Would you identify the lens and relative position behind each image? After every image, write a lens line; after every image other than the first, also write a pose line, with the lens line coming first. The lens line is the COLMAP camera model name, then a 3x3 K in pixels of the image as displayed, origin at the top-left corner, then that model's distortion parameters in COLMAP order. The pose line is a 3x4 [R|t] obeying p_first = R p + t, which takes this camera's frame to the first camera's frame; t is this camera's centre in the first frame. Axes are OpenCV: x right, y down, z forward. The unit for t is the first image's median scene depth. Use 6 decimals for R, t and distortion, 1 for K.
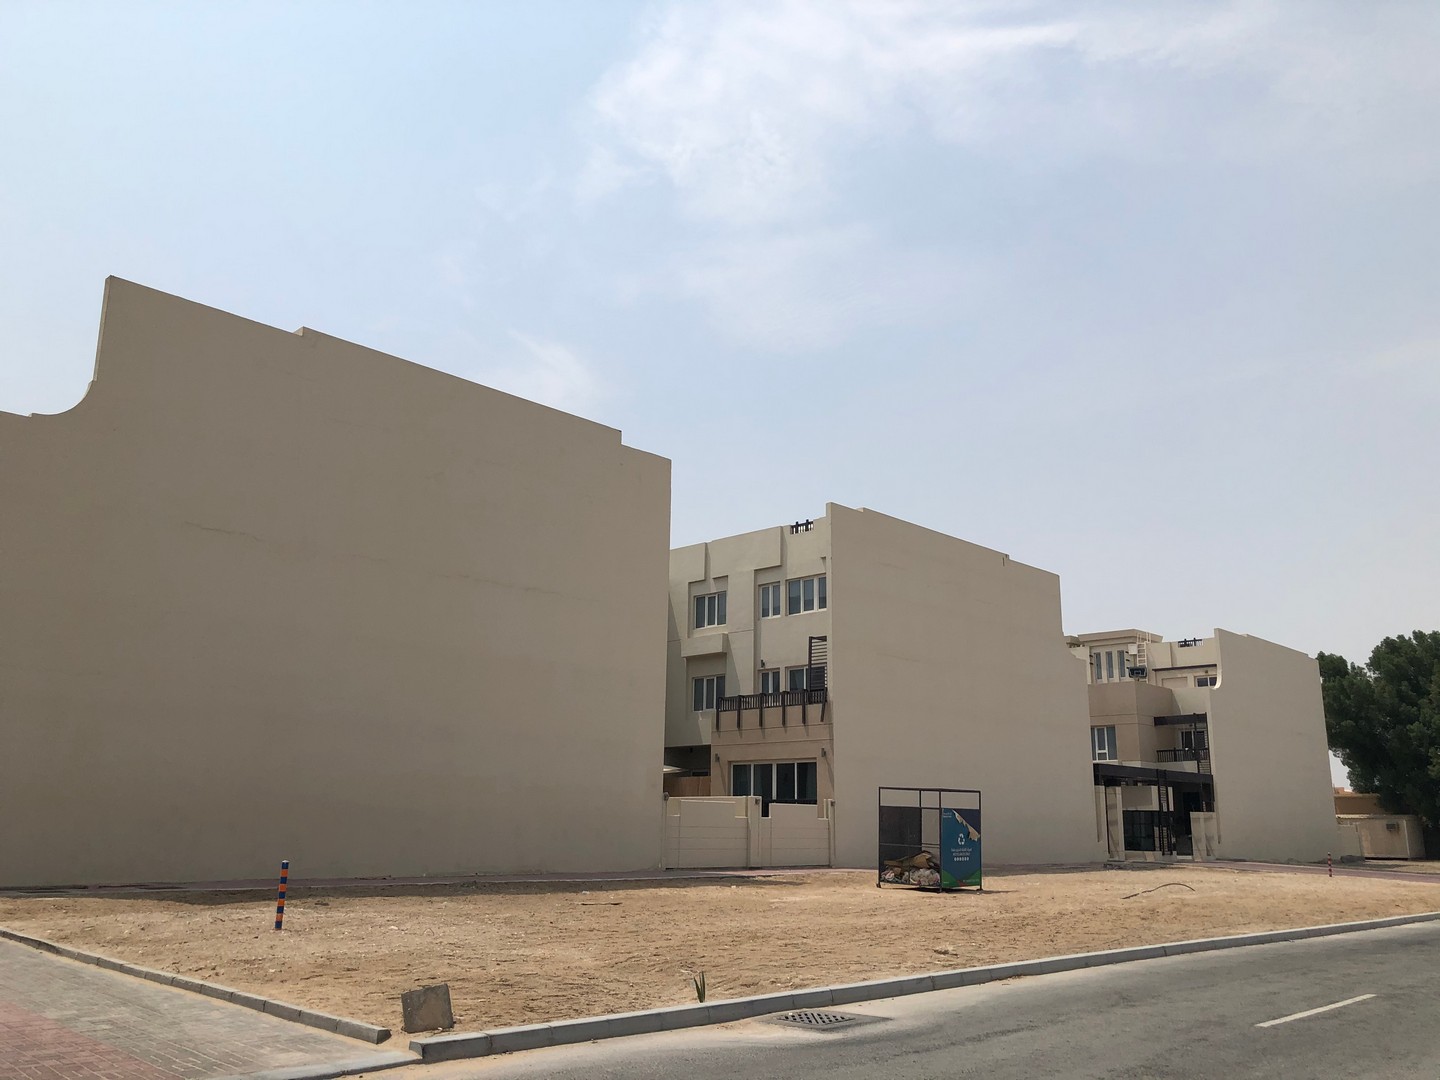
lens RADIAL K [[1164.5, 0, 720.4], [0, 1164.5, 525.6], [0, 0, 1]] dist [0.021754, -0.027361]
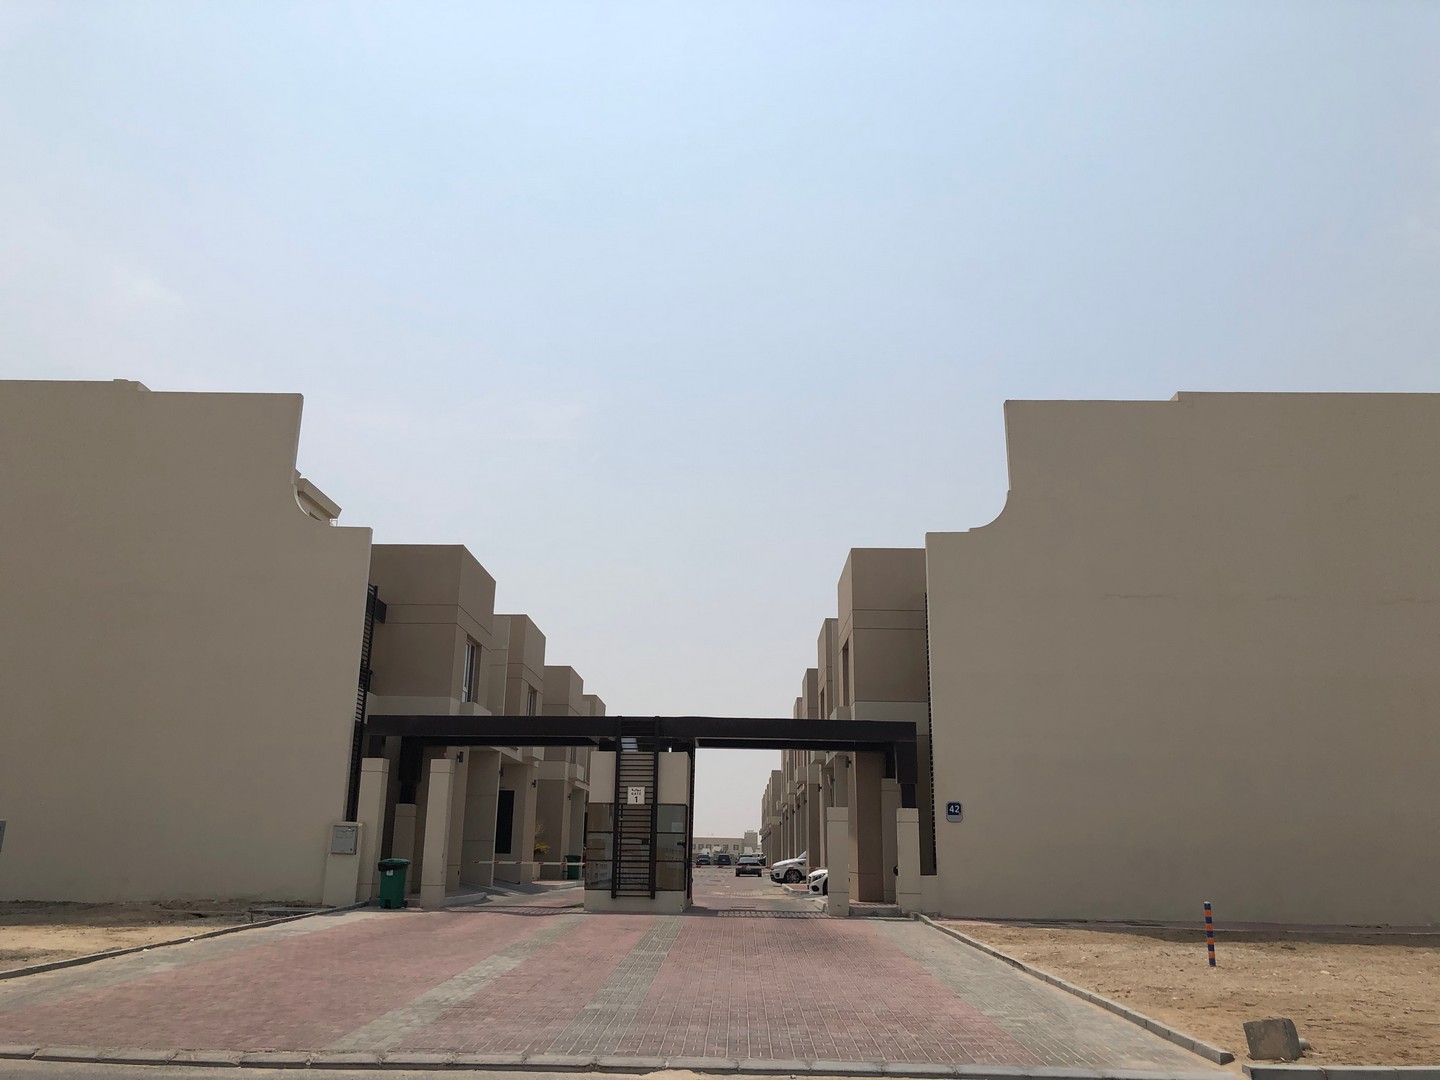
lens RADIAL K [[1164.5, 0, 719.7], [0, 1164.5, 547.4], [0, 0, 1]] dist [0.021754, -0.027361]
pose [[0.672937, -0.187552, -0.715528, 0.179329], [0.174728, 0.980251, -0.092613, -0.016371], [0.718767, -0.062701, 0.692418, -0.061938]]
